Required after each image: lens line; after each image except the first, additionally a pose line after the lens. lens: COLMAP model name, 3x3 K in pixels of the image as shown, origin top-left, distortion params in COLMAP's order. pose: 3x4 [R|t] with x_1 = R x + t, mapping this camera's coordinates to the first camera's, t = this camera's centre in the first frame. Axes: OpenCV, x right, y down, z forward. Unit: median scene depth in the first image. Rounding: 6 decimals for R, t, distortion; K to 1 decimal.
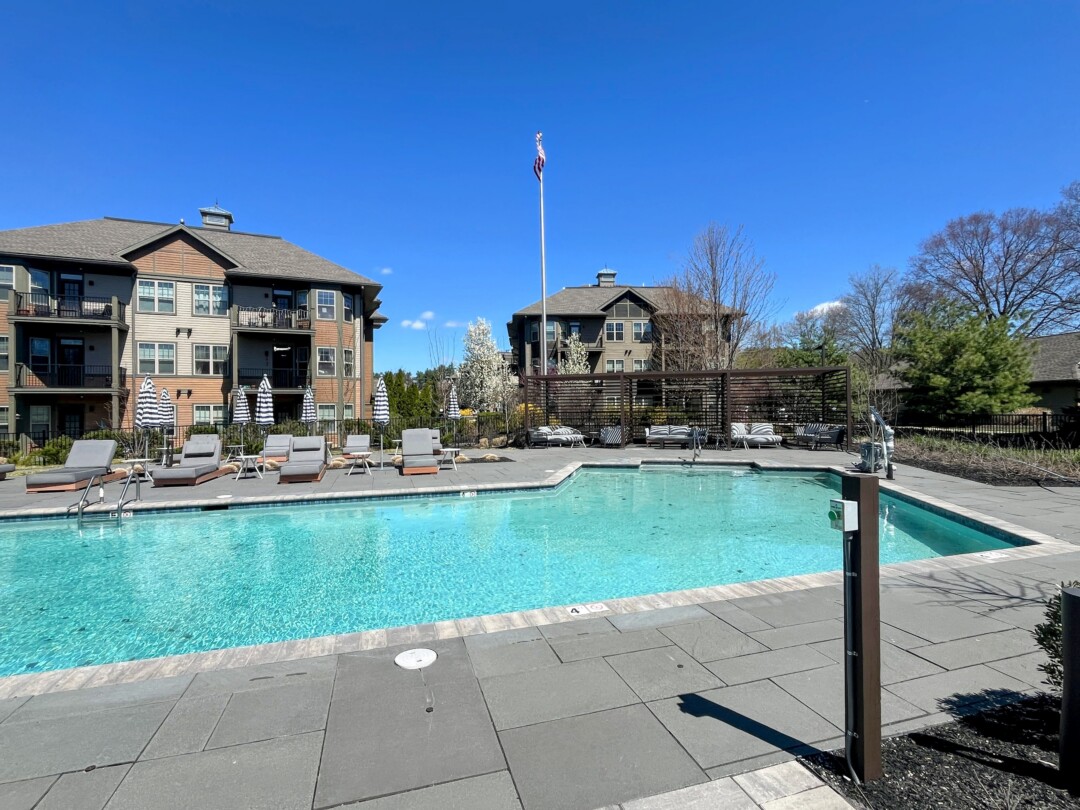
lens RADIAL K [[516.5, 0, 540.0], [0, 516.5, 405.0], [0, 0, 1]] dist [-0.003921, -0.000174]
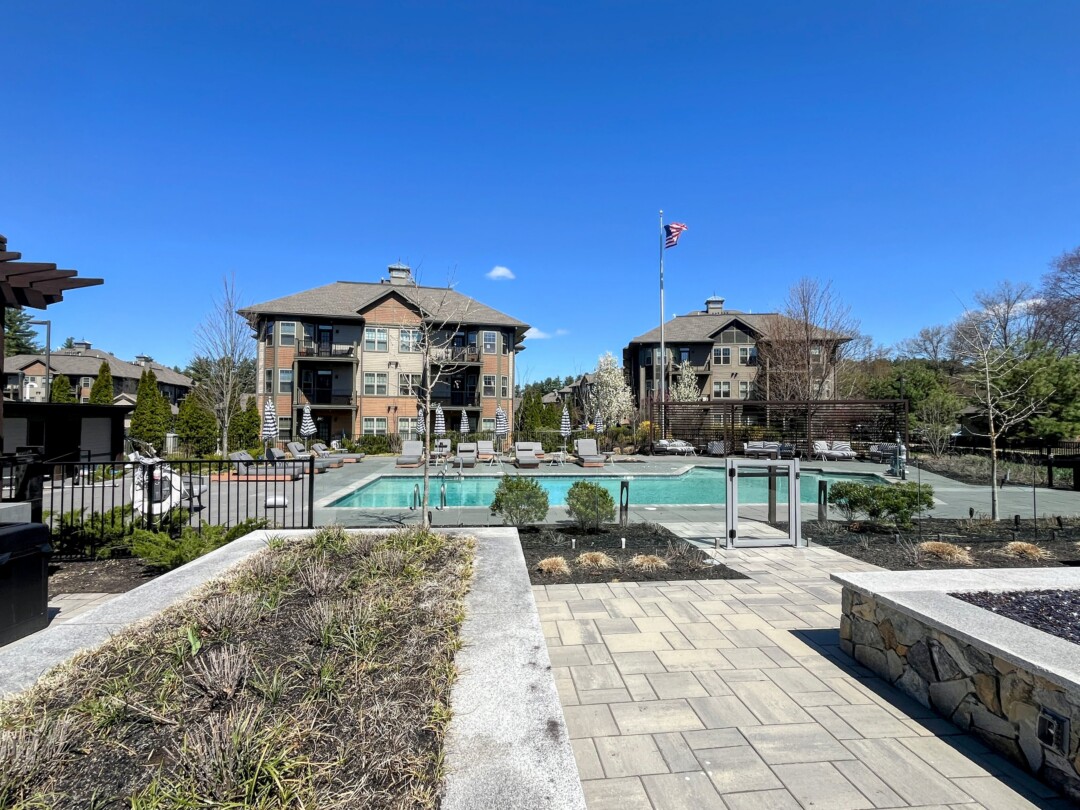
lens RADIAL K [[516.5, 0, 540.0], [0, 516.5, 405.0], [0, 0, 1]] dist [-0.003921, -0.000174]
pose [[0.980495, 0.012293, -0.196161, -0.033191], [-0.016766, 0.999635, -0.021161, -0.010678], [0.195829, 0.024037, 0.980343, -0.274146]]
